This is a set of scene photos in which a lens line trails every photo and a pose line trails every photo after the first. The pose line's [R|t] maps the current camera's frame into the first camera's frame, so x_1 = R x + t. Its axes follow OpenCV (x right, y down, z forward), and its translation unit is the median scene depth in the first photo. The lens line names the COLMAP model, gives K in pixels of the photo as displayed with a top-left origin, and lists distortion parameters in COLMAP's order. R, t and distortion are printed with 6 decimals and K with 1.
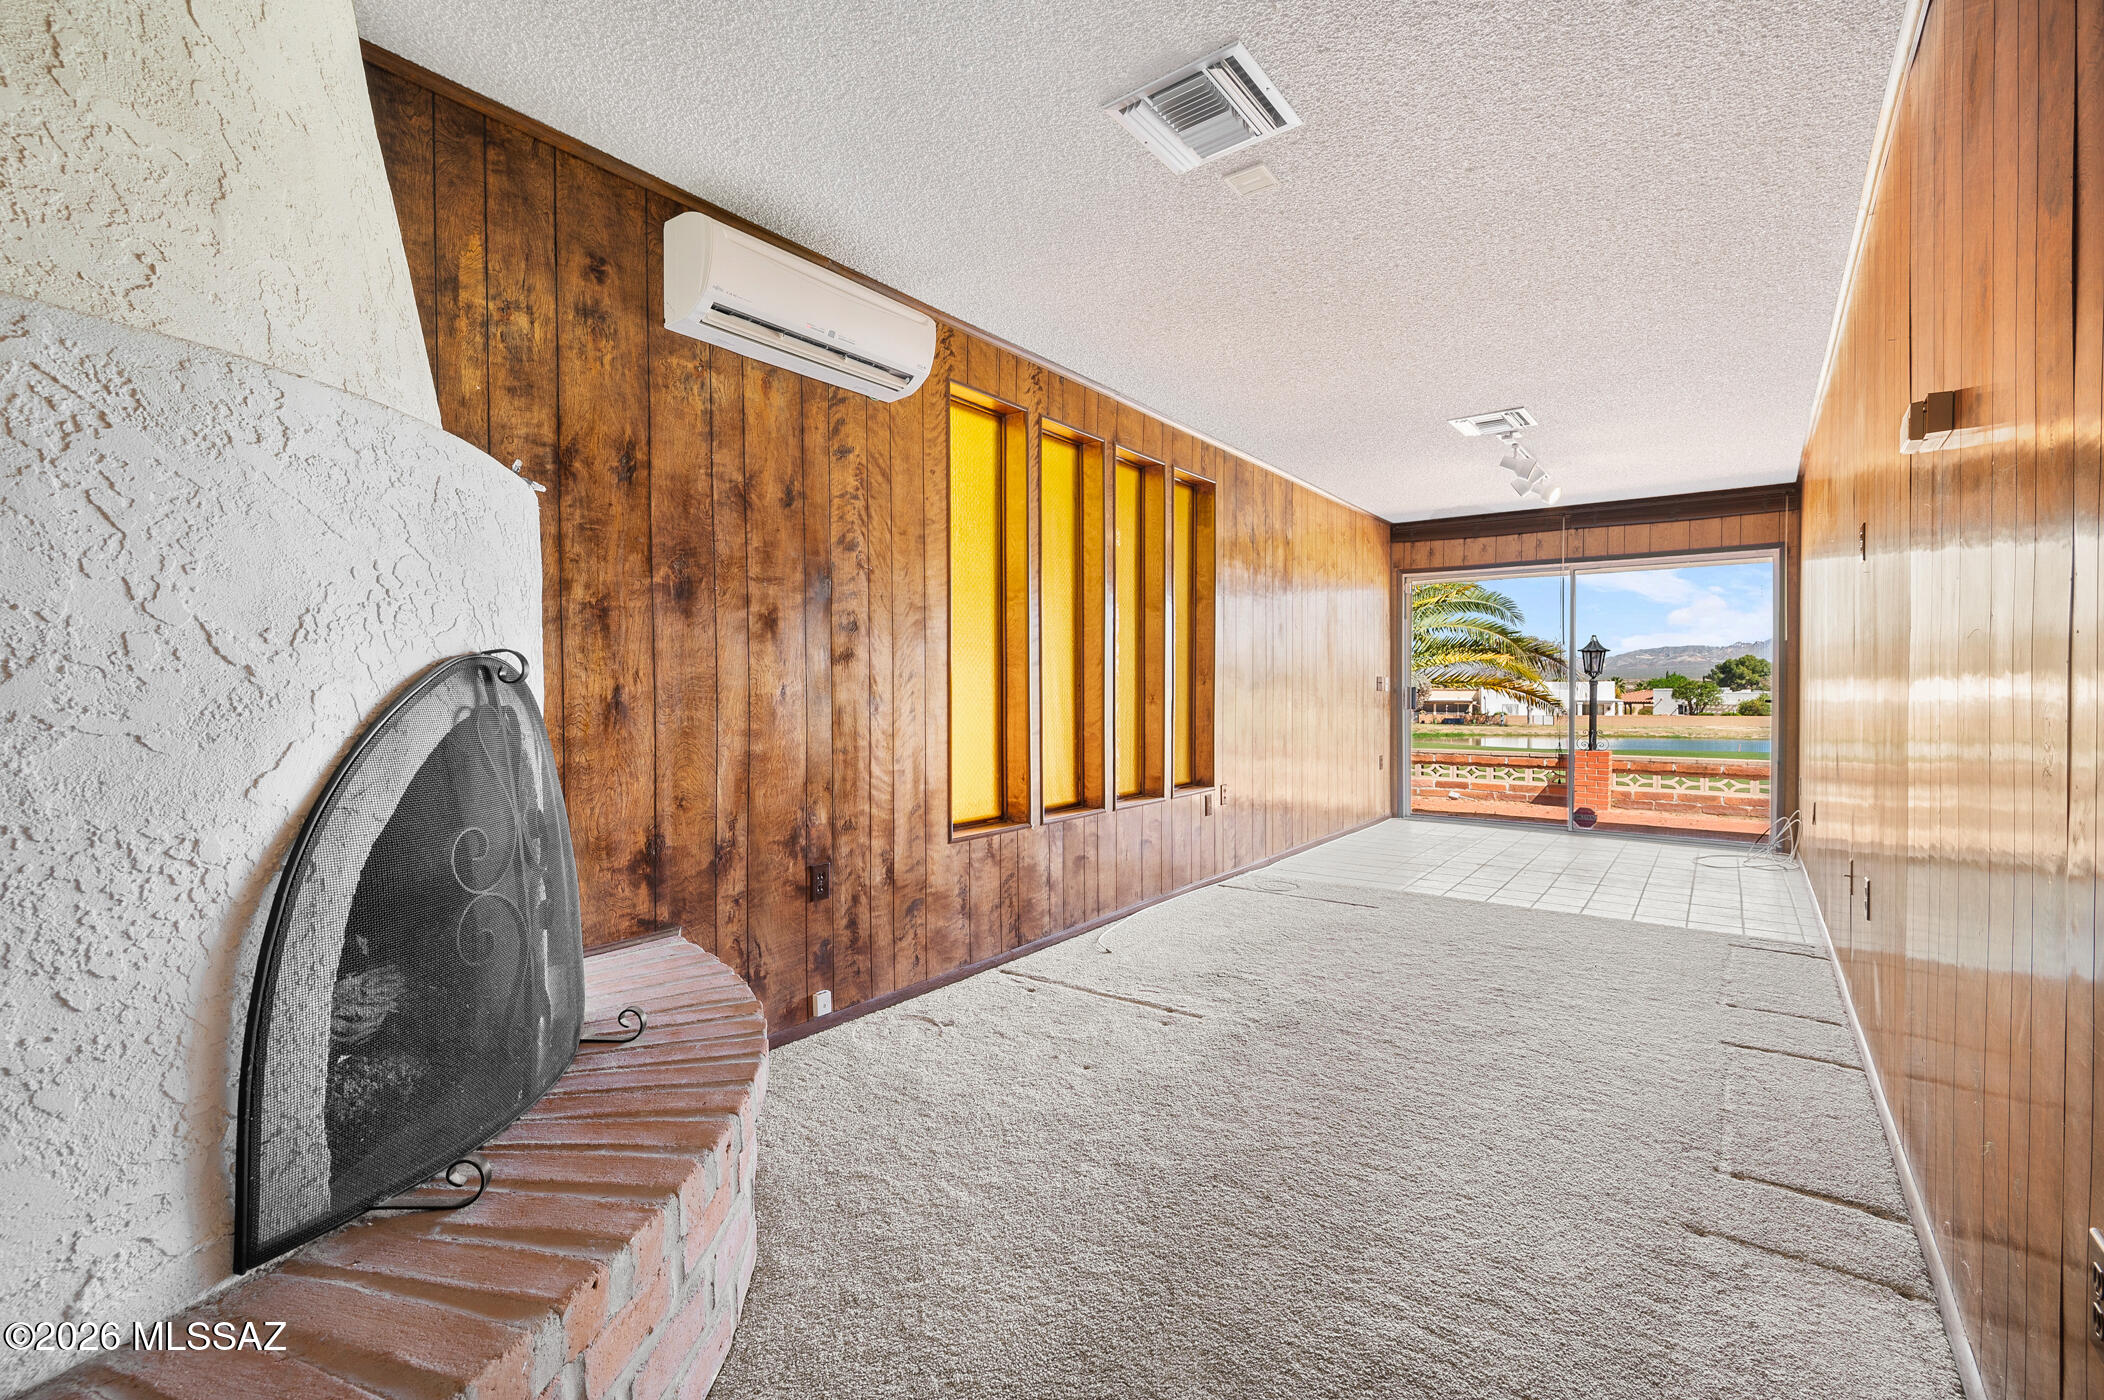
lens RADIAL K [[893.6, 0, 1052.0], [0, 893.6, 700.0], [0, 0, 1]] dist [0.000389, 0.000046]
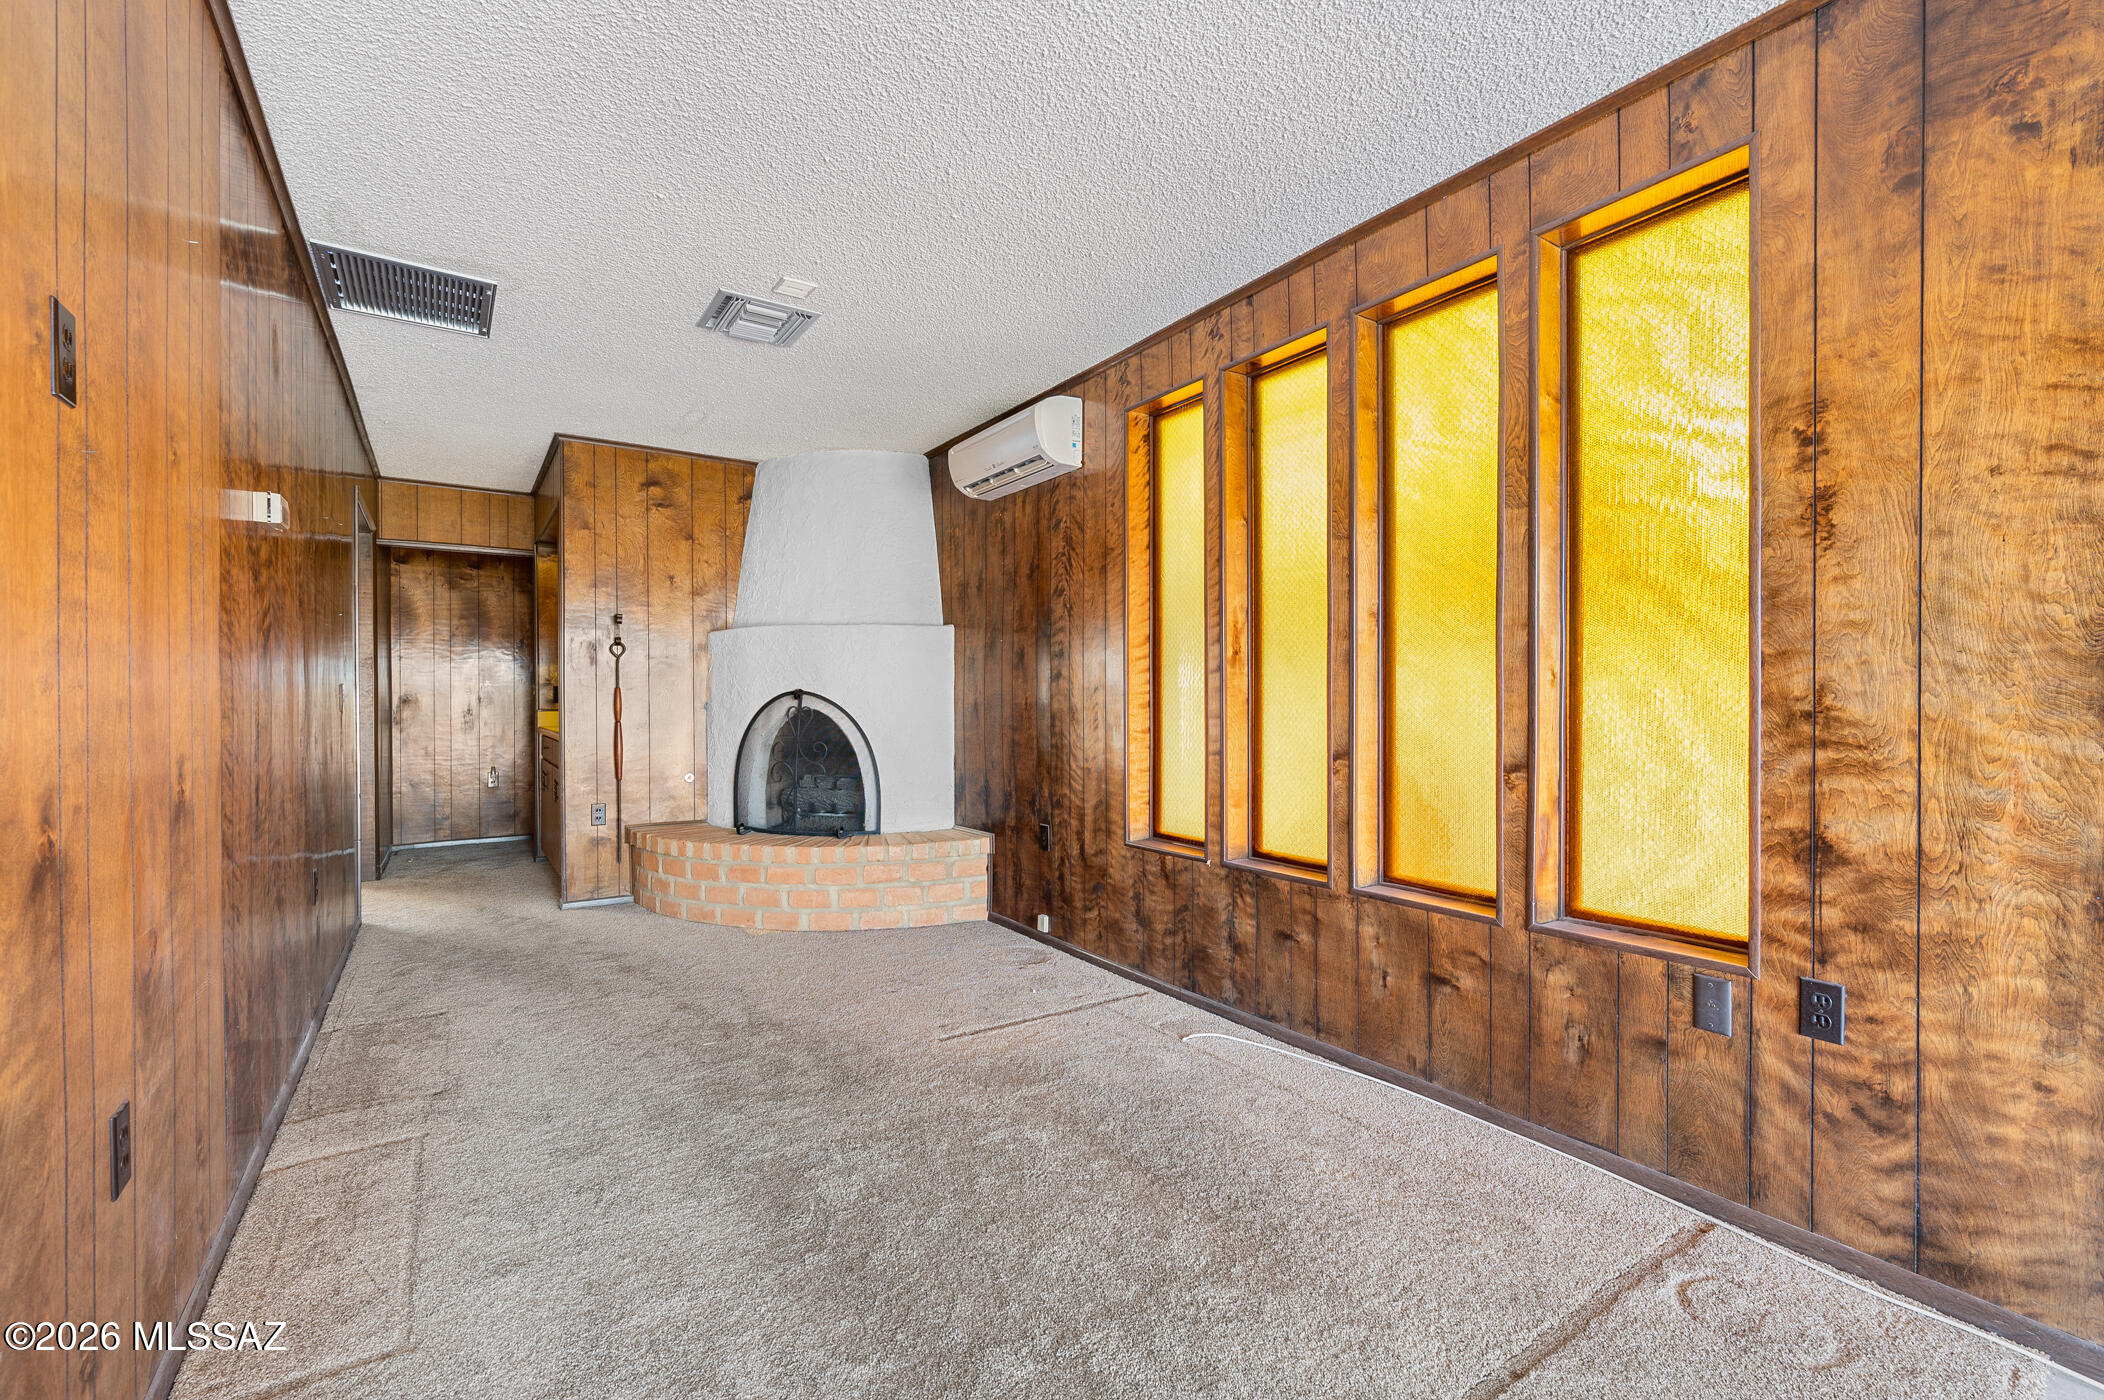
lens RADIAL K [[893.6, 0, 1052.0], [0, 893.6, 700.0], [0, 0, 1]] dist [0.000389, 0.000046]
pose [[-0.312003, 0.005910, -0.950063, 1.008061], [-0.005832, 0.999950, 0.008136, -0.022636], [0.950063, 0.008079, -0.311953, 1.362107]]
